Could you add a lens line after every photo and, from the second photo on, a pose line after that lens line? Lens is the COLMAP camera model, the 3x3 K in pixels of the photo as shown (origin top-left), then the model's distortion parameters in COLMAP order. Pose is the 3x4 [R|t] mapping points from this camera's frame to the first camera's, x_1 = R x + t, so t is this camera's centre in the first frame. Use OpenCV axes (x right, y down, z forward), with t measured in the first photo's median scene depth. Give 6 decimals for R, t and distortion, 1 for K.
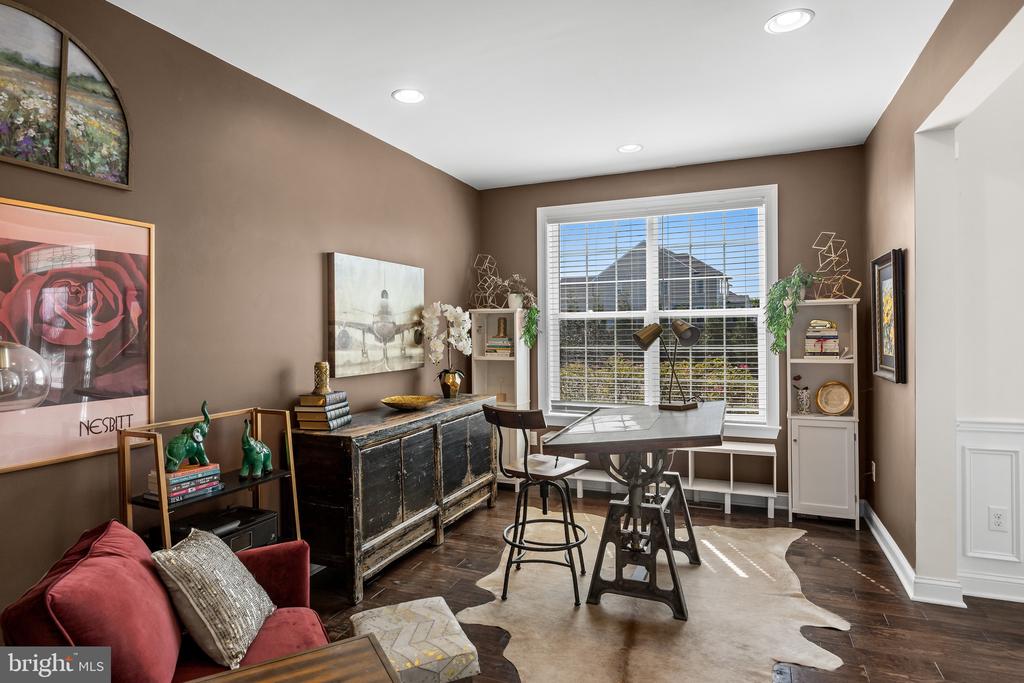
lens RADIAL K [[561.0, 0, 515.5], [0, 561.0, 336.5], [0, 0, 1]] dist [0.000634, 0.000498]
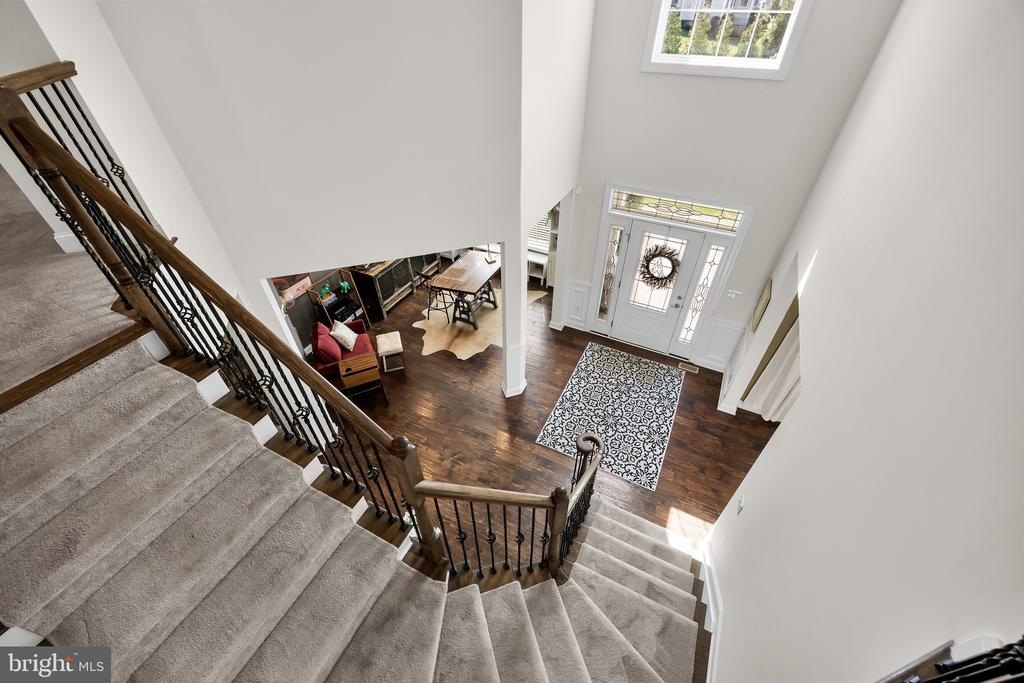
lens RADIAL K [[412.5, 0, 514.5], [0, 412.5, 341.9], [0, 0, 1]] dist [0.000990, 0.000012]
pose [[0.997287, 0.055580, -0.048267, 0.626475], [-0.010470, 0.756120, 0.654350, -1.054385], [0.072864, -0.652069, 0.754650, -0.910815]]
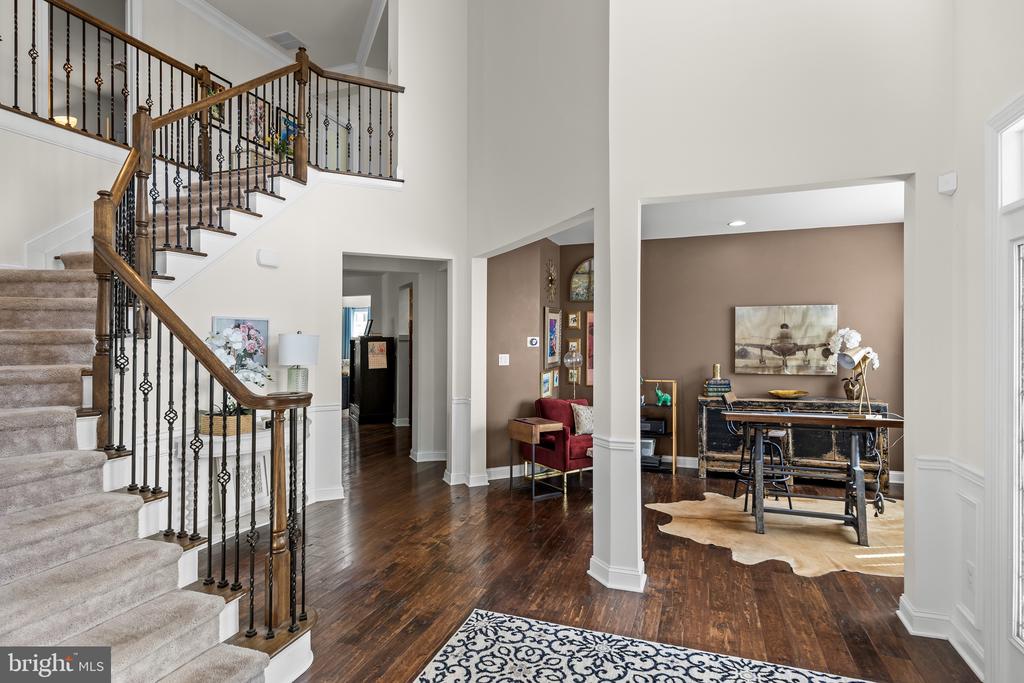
lens RADIAL K [[532.8, 0, 514.9], [0, 532.8, 338.0], [0, 0, 1]] dist [-0.006608, 0.001805]
pose [[0.040407, 0.008644, -0.999146, 1.698920], [-0.007854, 0.999934, 0.008333, -0.064278], [0.999152, 0.007510, 0.040472, 0.217595]]
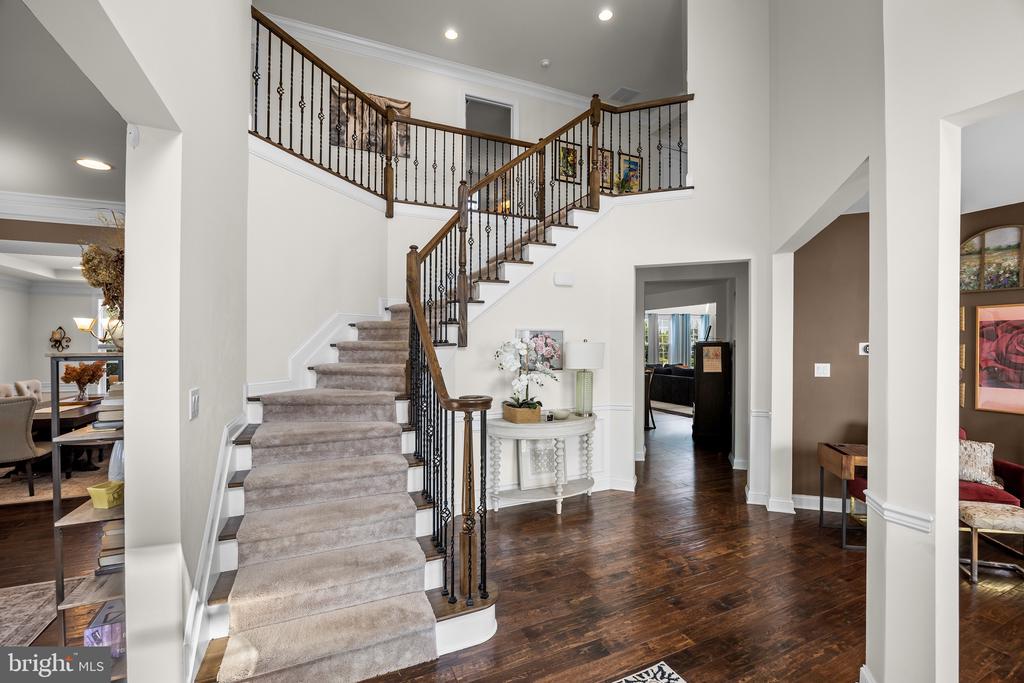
lens RADIAL K [[439.9, 0, 514.1], [0, 439.9, 345.1], [0, 0, 1]] dist [-0.016770, 0.000184]
pose [[-0.685875, 0.016194, -0.727539, 1.357157], [0.005820, 0.999842, 0.016768, -0.073247], [0.727696, 0.007266, -0.685861, 0.505093]]
